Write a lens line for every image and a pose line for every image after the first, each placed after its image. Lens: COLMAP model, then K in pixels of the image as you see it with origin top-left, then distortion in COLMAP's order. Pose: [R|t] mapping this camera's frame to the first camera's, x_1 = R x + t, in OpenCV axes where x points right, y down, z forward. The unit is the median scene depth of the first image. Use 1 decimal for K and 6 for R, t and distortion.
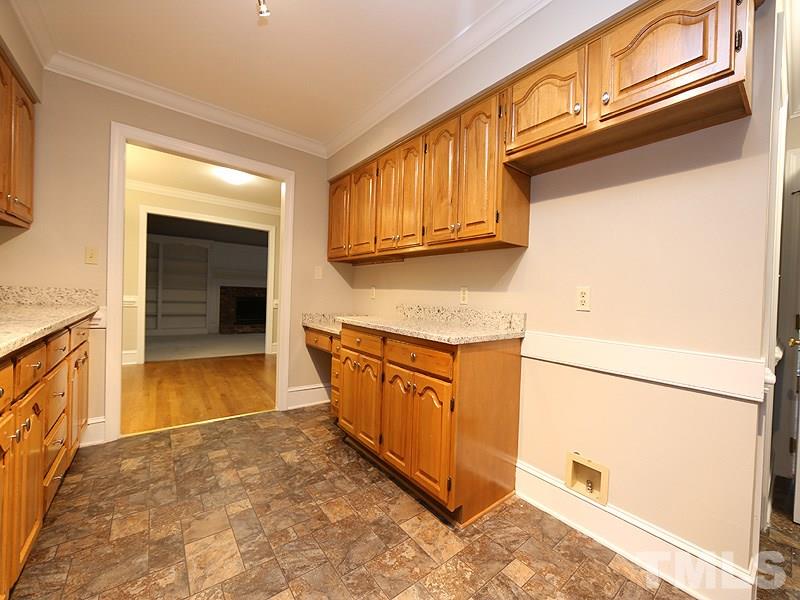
lens RADIAL K [[318.8, 0, 400.0], [0, 318.8, 300.0], [0, 0, 1]] dist [-0.001408, -0.000013]
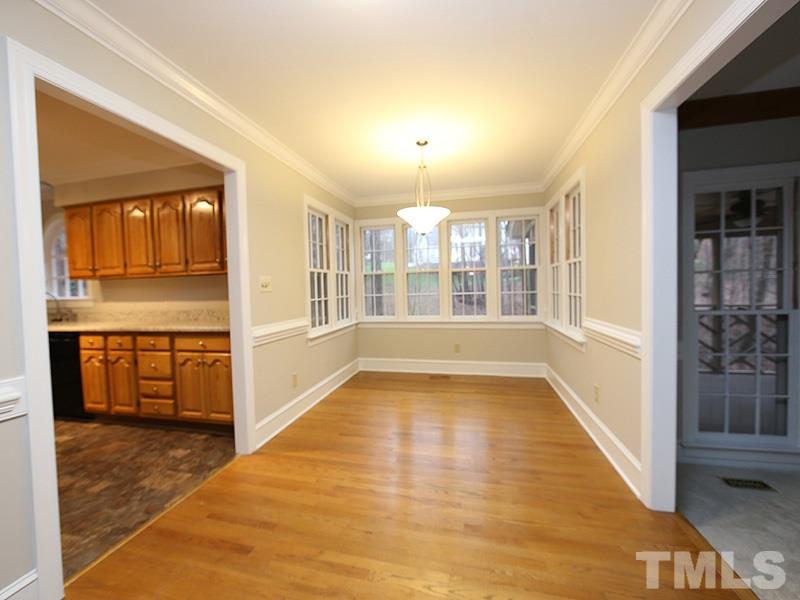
lens RADIAL K [[318.8, 0, 400.0], [0, 318.8, 300.0], [0, 0, 1]] dist [-0.001408, -0.000013]
pose [[-0.788514, 0.003229, -0.615008, -0.645342], [-0.014454, 0.999613, 0.023781, -0.113073], [0.614846, 0.027641, -0.788162, 2.138442]]
